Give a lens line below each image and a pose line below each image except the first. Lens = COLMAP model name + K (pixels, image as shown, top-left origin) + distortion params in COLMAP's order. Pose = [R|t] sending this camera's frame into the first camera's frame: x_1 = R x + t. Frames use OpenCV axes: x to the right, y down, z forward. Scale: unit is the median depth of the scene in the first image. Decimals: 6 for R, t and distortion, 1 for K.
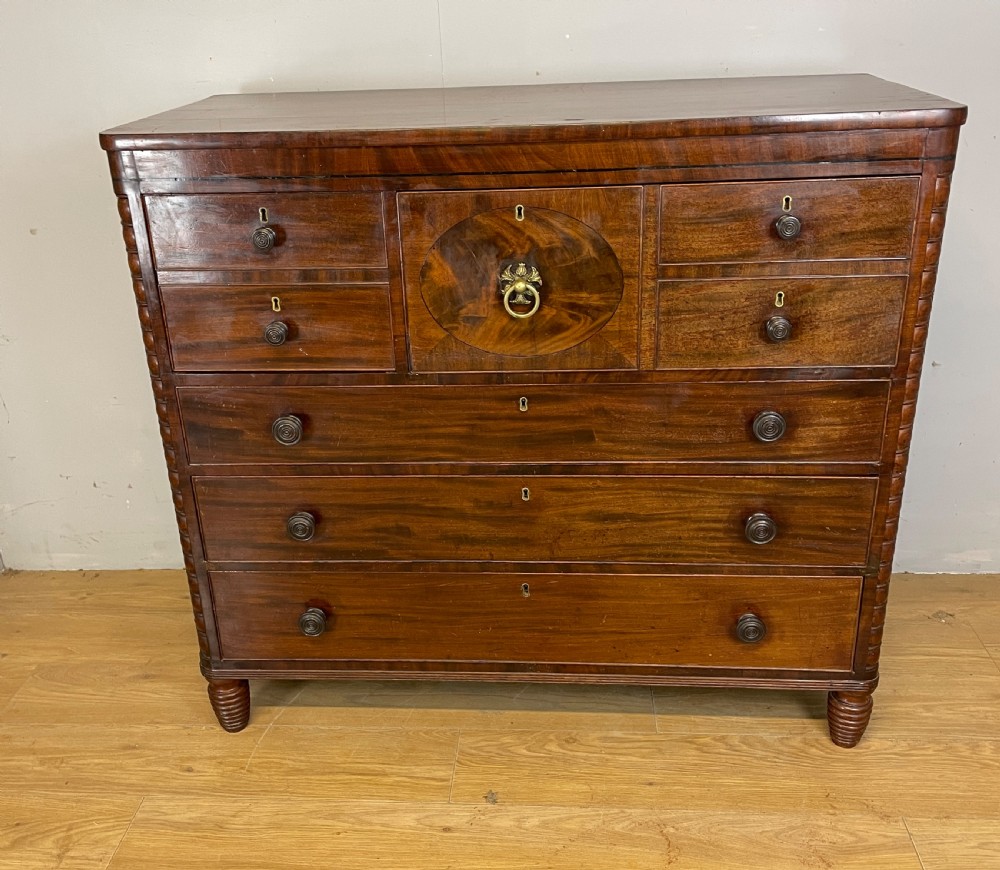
lens RADIAL K [[1038.6, 0, 487.7], [0, 1038.6, 463.1], [0, 0, 1]] dist [0.064312, 0.000000]
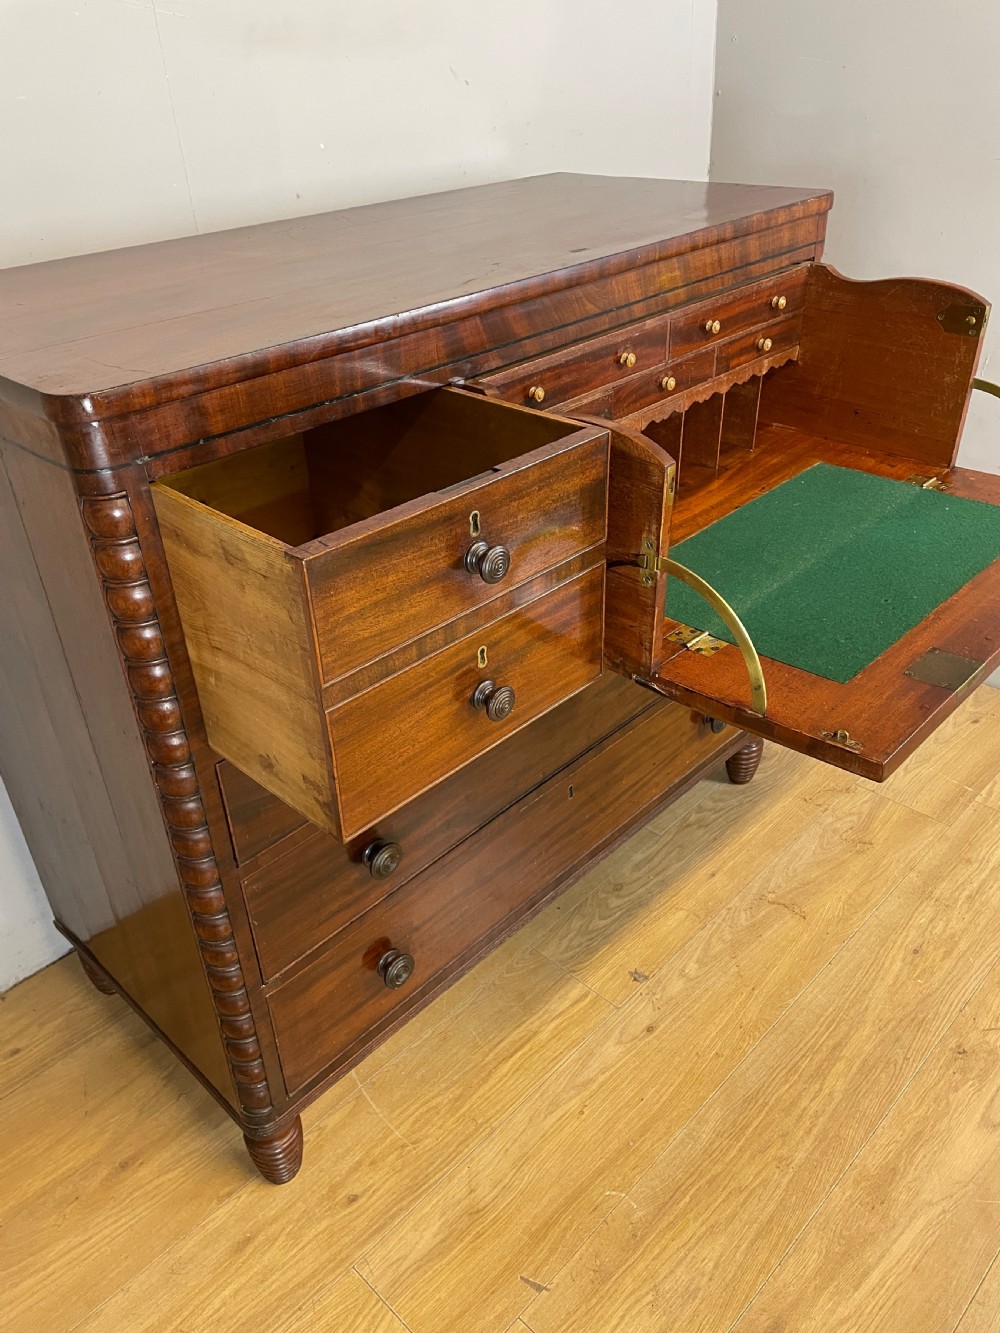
lens RADIAL K [[1021.2, 0, 500.2], [0, 1021.2, 657.0], [0, 0, 1]] dist [0.075824, -0.091671]
pose [[0.635175, -0.395232, 0.663585, -0.616987], [0.340339, 0.914470, 0.218891, -0.224641], [-0.693341, 0.086810, 0.715362, 0.463548]]
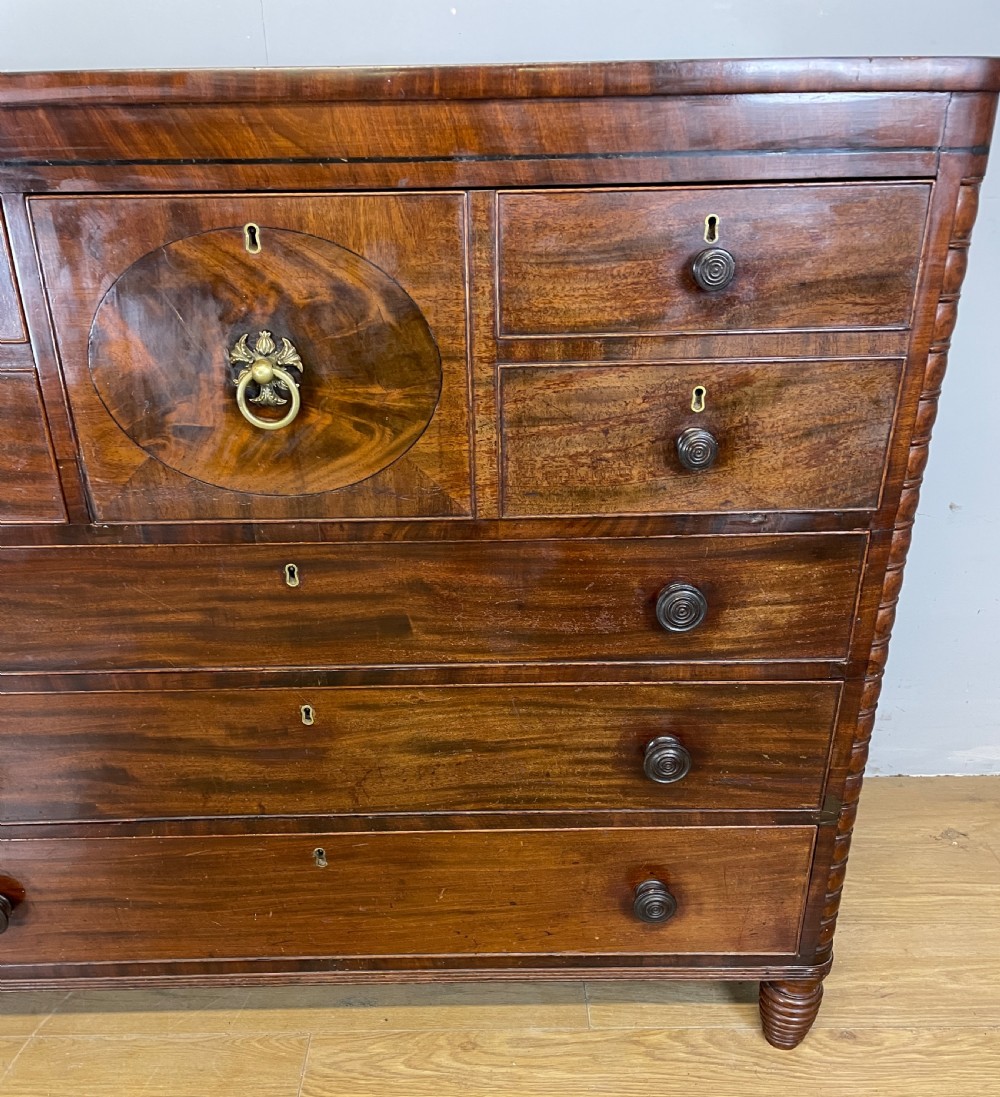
lens RADIAL K [[1027.8, 0, 493.7], [0, 1027.8, 669.7], [0, 0, 1]] dist [0.045817, 0.000000]
pose [[0.995581, -0.018826, 0.091997, 0.101643], [0.013550, 0.998246, 0.057637, -0.035926], [-0.092921, -0.056136, 0.994090, 0.402100]]
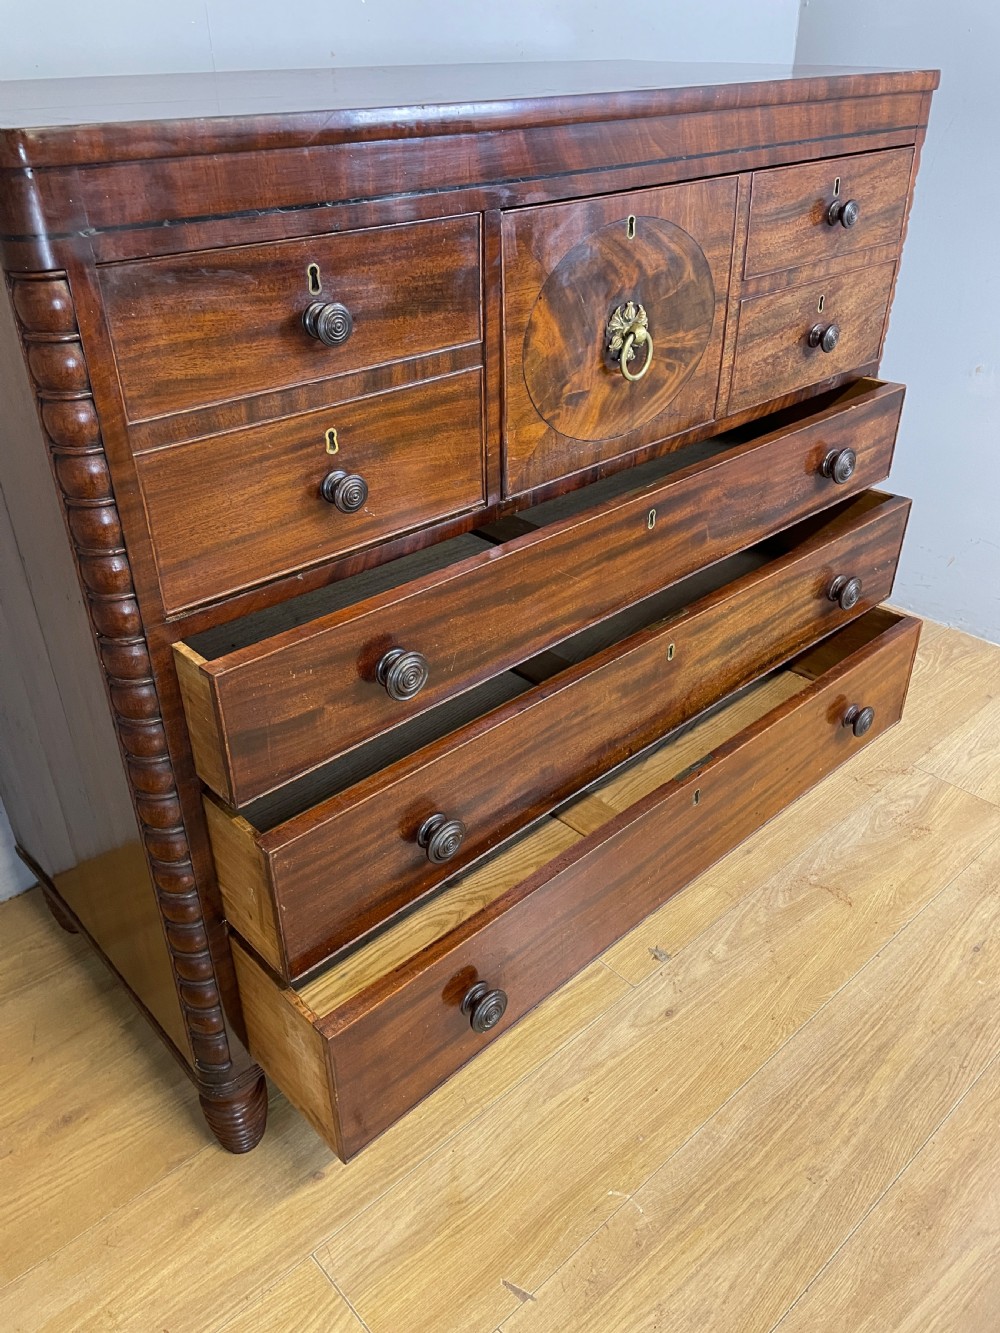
lens RADIAL K [[1021.2, 0, 503.2], [0, 1021.2, 656.2], [0, 0, 1]] dist [0.075824, -0.091671]
pose [[0.677932, -0.354875, 0.643795, -0.559775], [0.288814, 0.933919, 0.210670, -0.137577], [-0.676014, 0.043118, 0.735626, 0.543906]]
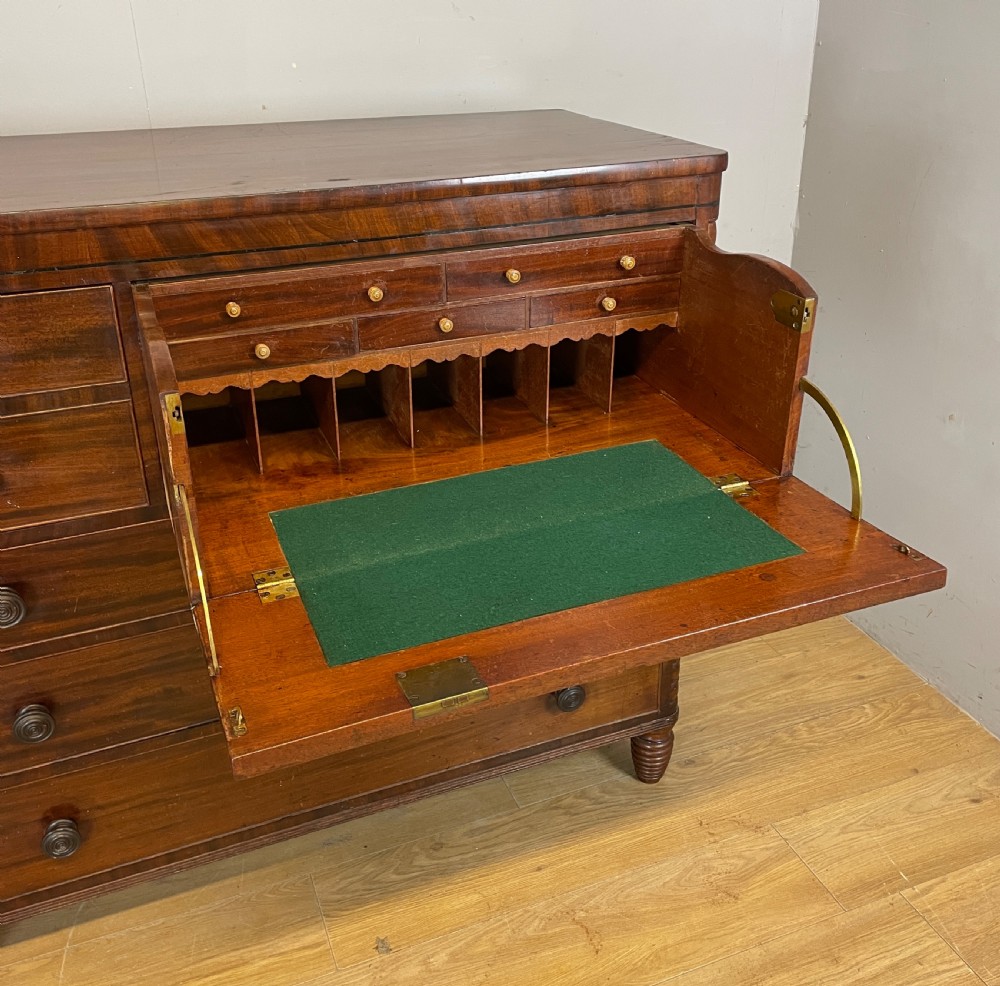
lens RADIAL K [[1025.1, 0, 503.9], [0, 1025.1, 457.2], [0, 0, 1]] dist [0.043427, 0.000000]
pose [[0.892297, -0.164283, 0.420497, -0.178513], [0.165574, 0.985621, 0.033722, -0.110126], [-0.419990, 0.039533, 0.906667, 0.193722]]
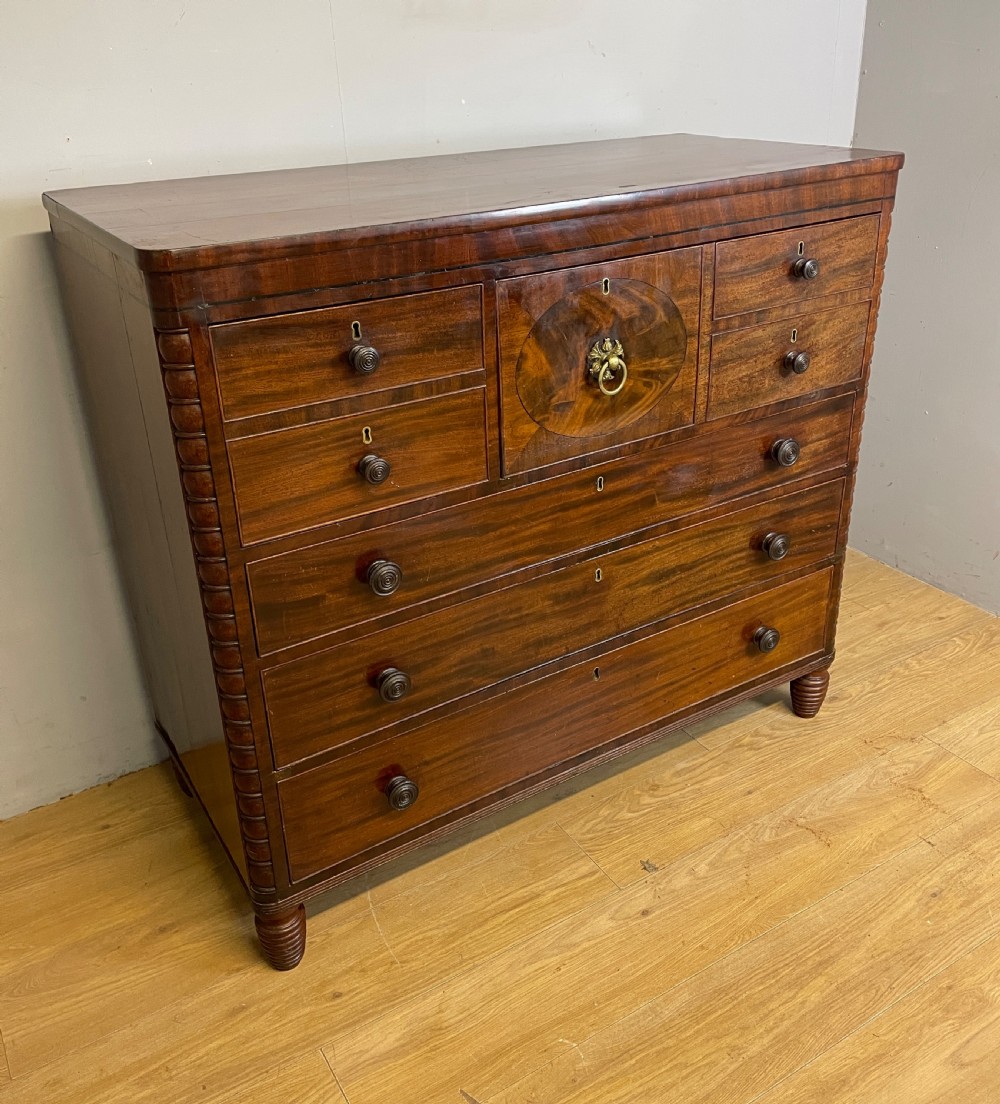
lens RADIAL K [[1024.5, 0, 503.5], [0, 1024.5, 524.8], [0, 0, 1]] dist [0.049279, 0.000000]
pose [[0.802558, -0.245886, 0.543544, -0.593600], [0.249518, 0.965941, 0.068547, -0.113240], [-0.541886, 0.080611, 0.836577, 0.271094]]
